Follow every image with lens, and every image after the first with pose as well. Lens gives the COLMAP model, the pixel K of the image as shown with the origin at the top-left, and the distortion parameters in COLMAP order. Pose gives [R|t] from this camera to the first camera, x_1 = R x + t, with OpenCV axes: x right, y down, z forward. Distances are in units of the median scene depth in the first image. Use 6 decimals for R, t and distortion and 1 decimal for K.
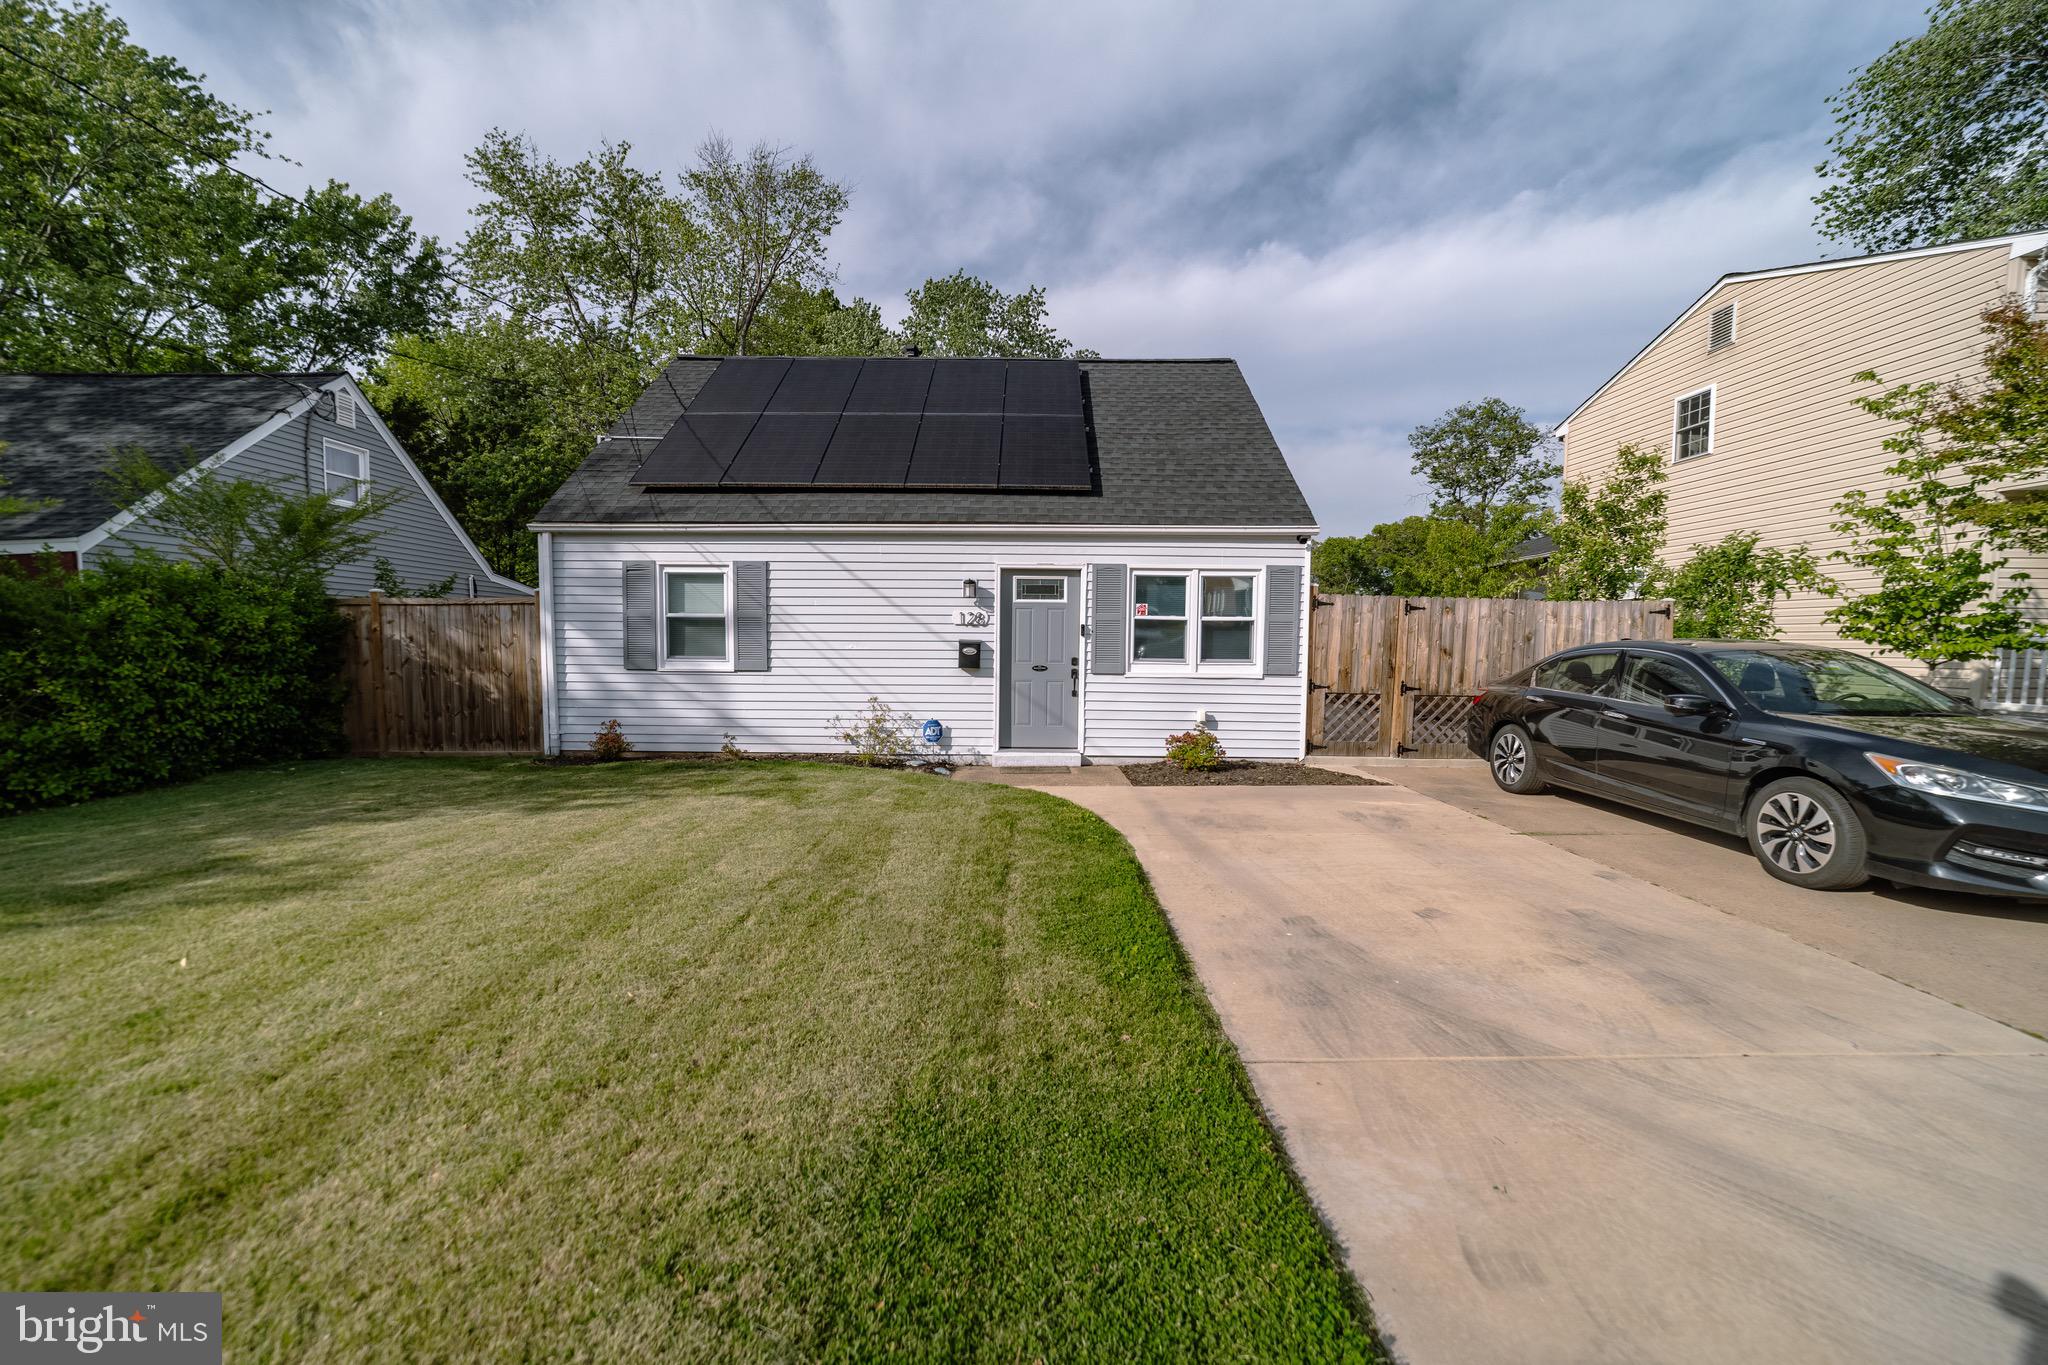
lens RADIAL K [[790.3, 0, 1020.7], [0, 790.3, 691.3], [0, 0, 1]] dist [-0.020934, 0.004059]
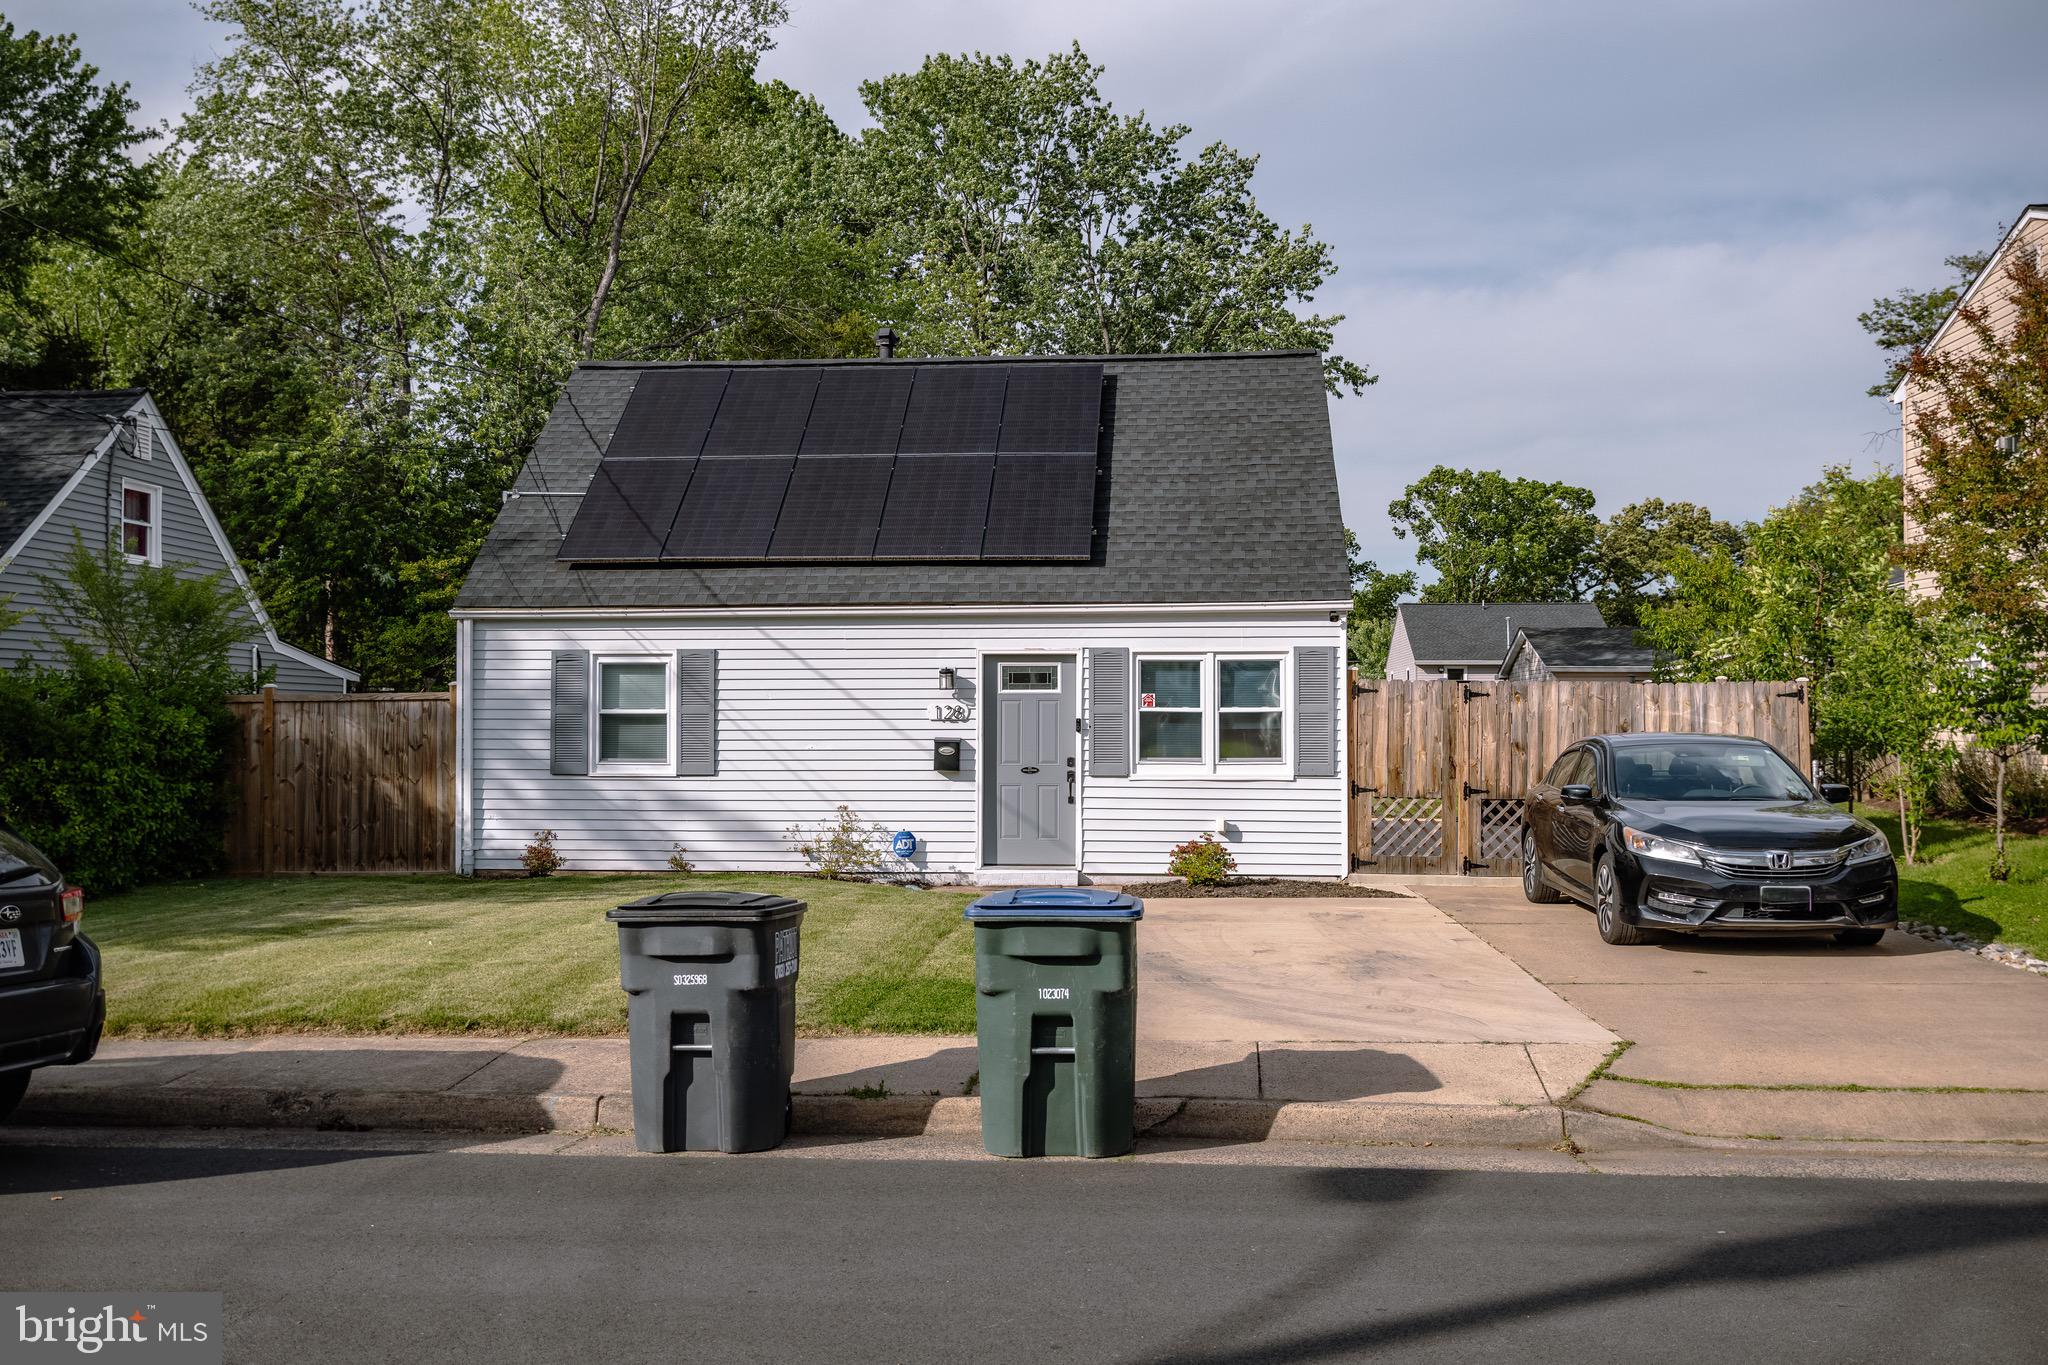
lens RADIAL K [[1597.6, 0, 1005.0], [0, 1597.6, 681.7], [0, 0, 1]] dist [-0.015538, 0.010297]
pose [[0.997544, -0.011048, -0.069172, 0.117763], [0.004745, 0.995873, -0.090631, 0.031807], [0.069888, 0.090080, 0.993479, -0.719477]]
